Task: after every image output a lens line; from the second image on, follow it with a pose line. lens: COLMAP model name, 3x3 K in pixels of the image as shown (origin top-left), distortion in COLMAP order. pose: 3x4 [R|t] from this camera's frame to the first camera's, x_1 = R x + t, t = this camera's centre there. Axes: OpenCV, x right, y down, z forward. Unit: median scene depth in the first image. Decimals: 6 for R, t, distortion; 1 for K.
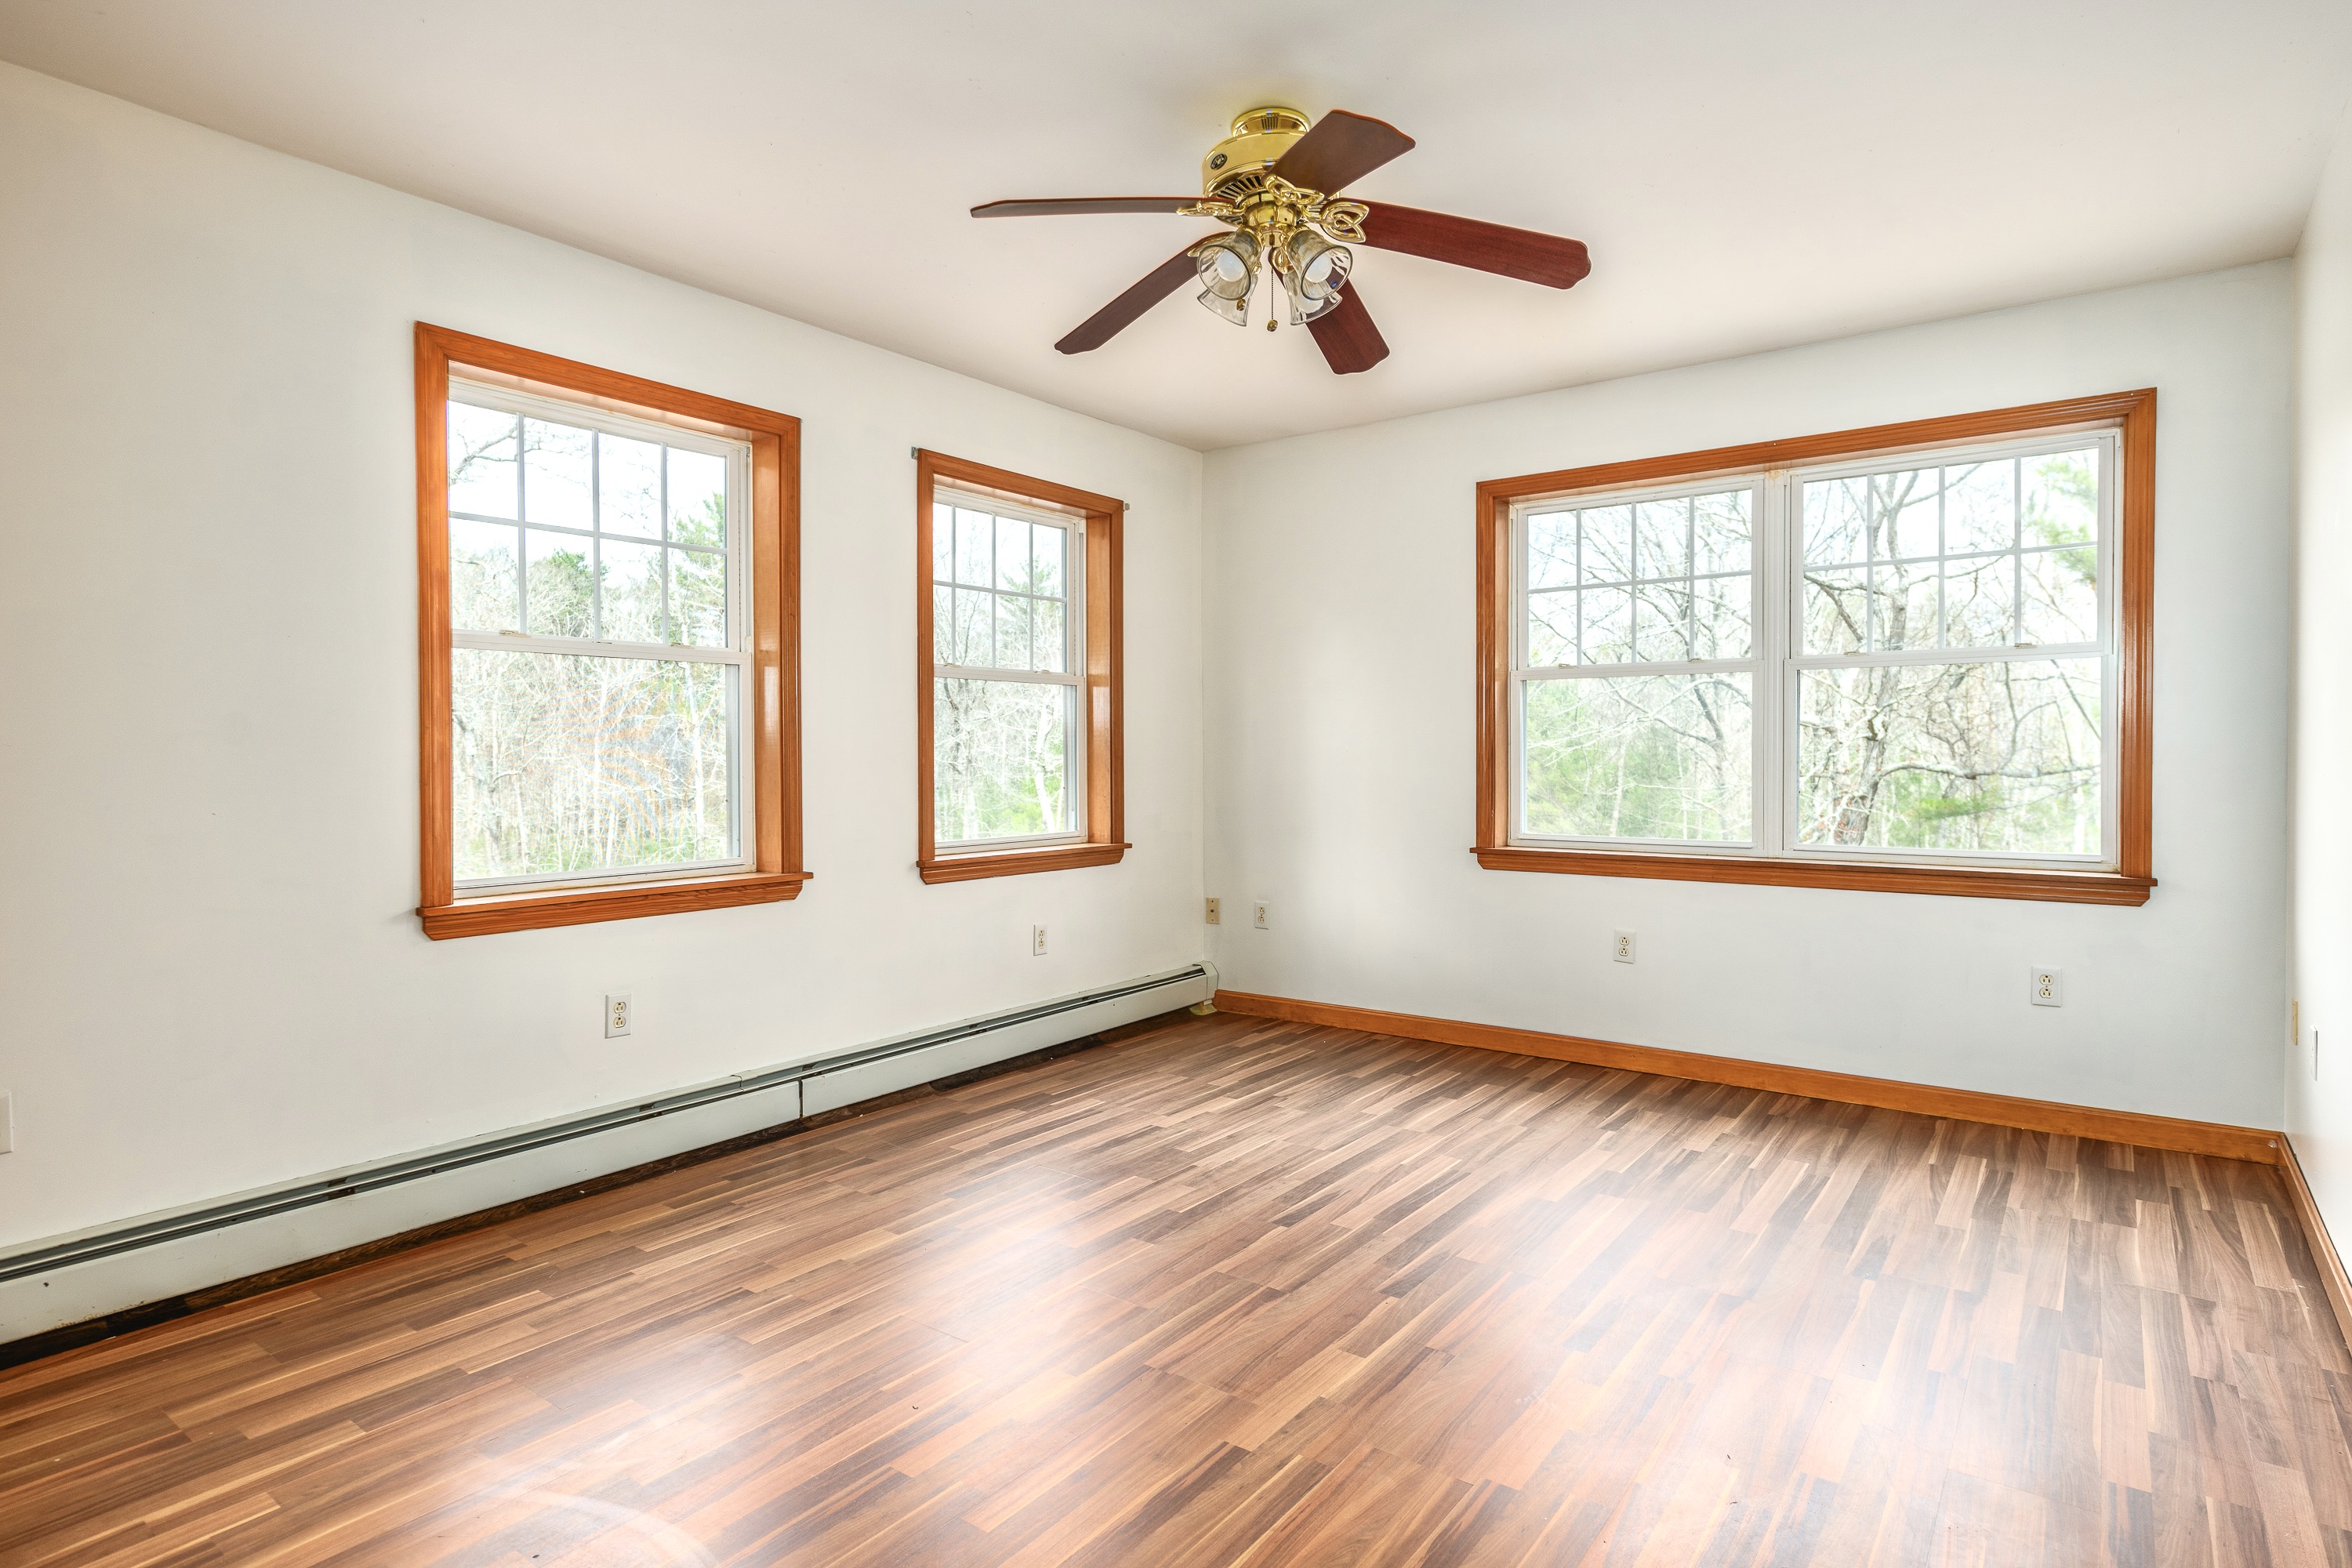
lens RADIAL K [[1274.9, 0, 1175.7], [0, 1274.9, 782.8], [0, 0, 1]] dist [0.006621, 0.001286]
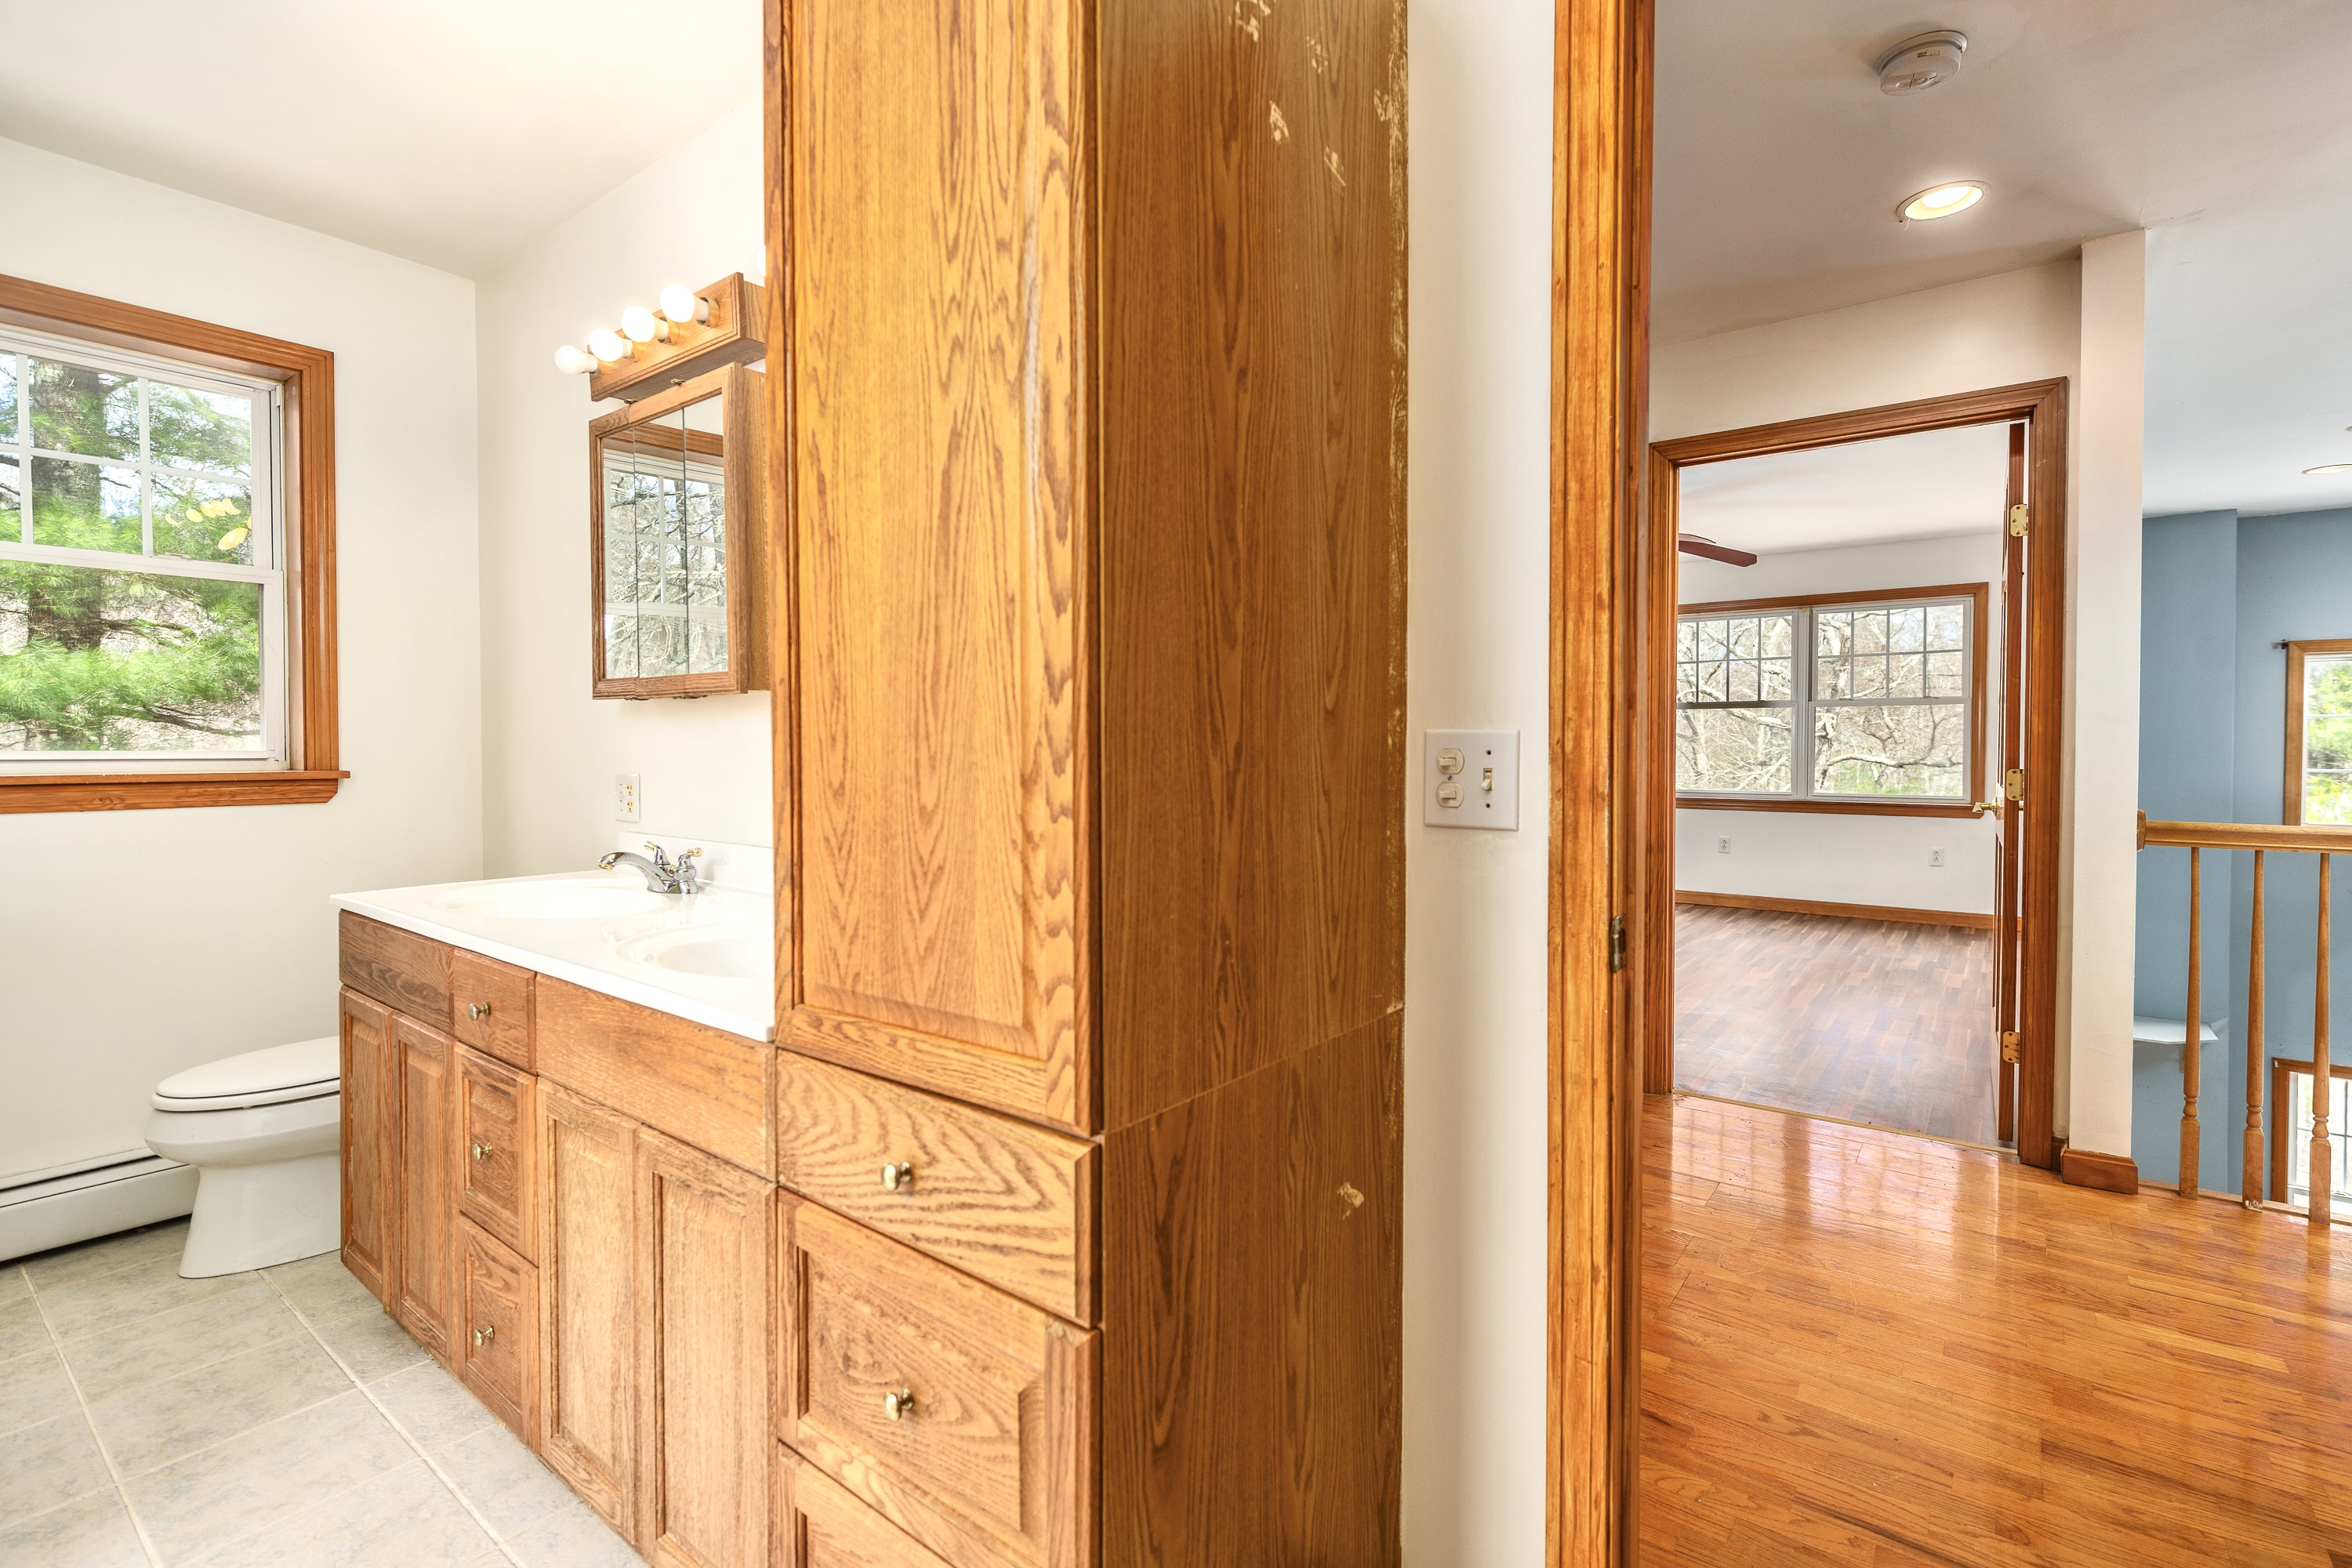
lens RADIAL K [[1064.3, 0, 1191.1], [0, 1064.3, 774.3], [0, 0, 1]] dist [0.014091, 0.000506]
pose [[0.999656, 0.007842, -0.025016, -0.610645], [-0.007699, 0.999954, 0.005798, 0.020249], [0.025060, -0.005604, 0.999670, -0.961491]]
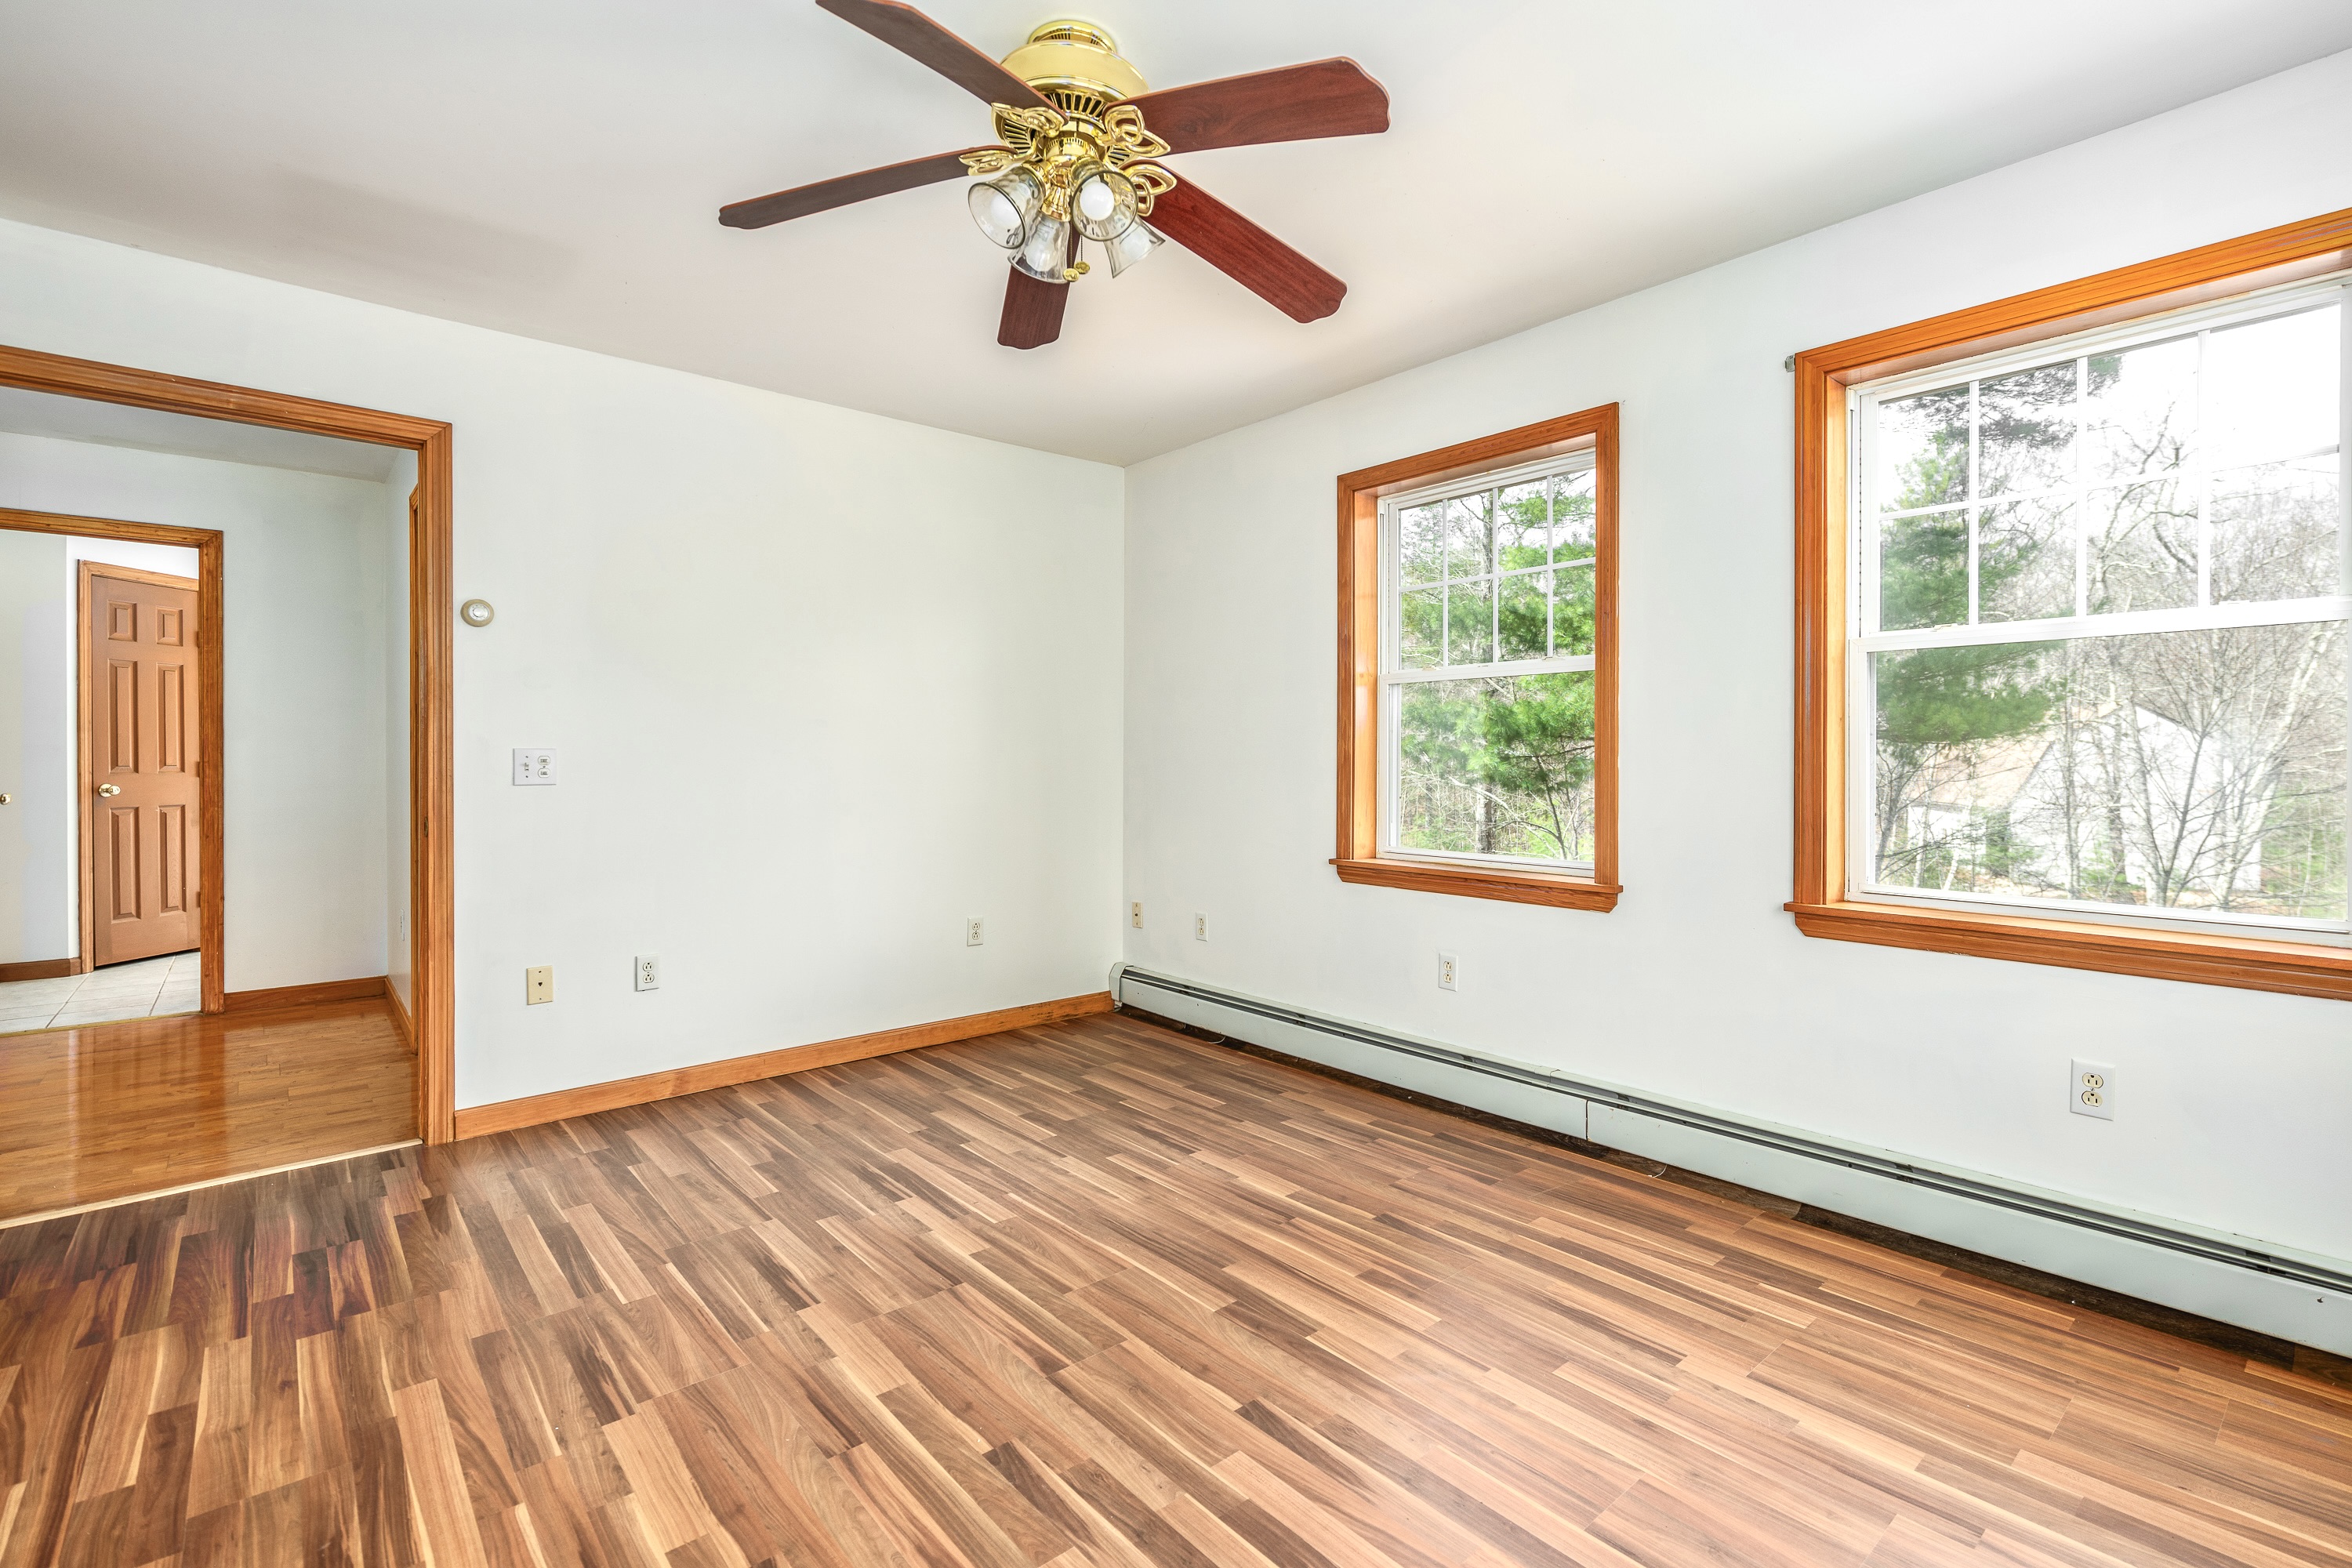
lens RADIAL K [[1064.3, 0, 1192.8], [0, 1064.3, 758.6], [0, 0, 1]] dist [0.014091, 0.000506]
pose [[-0.225836, 0.005886, -0.974148, 0.666893], [-0.017561, 0.999795, 0.010113, -0.032661], [0.974007, 0.019390, -0.225686, 1.066108]]
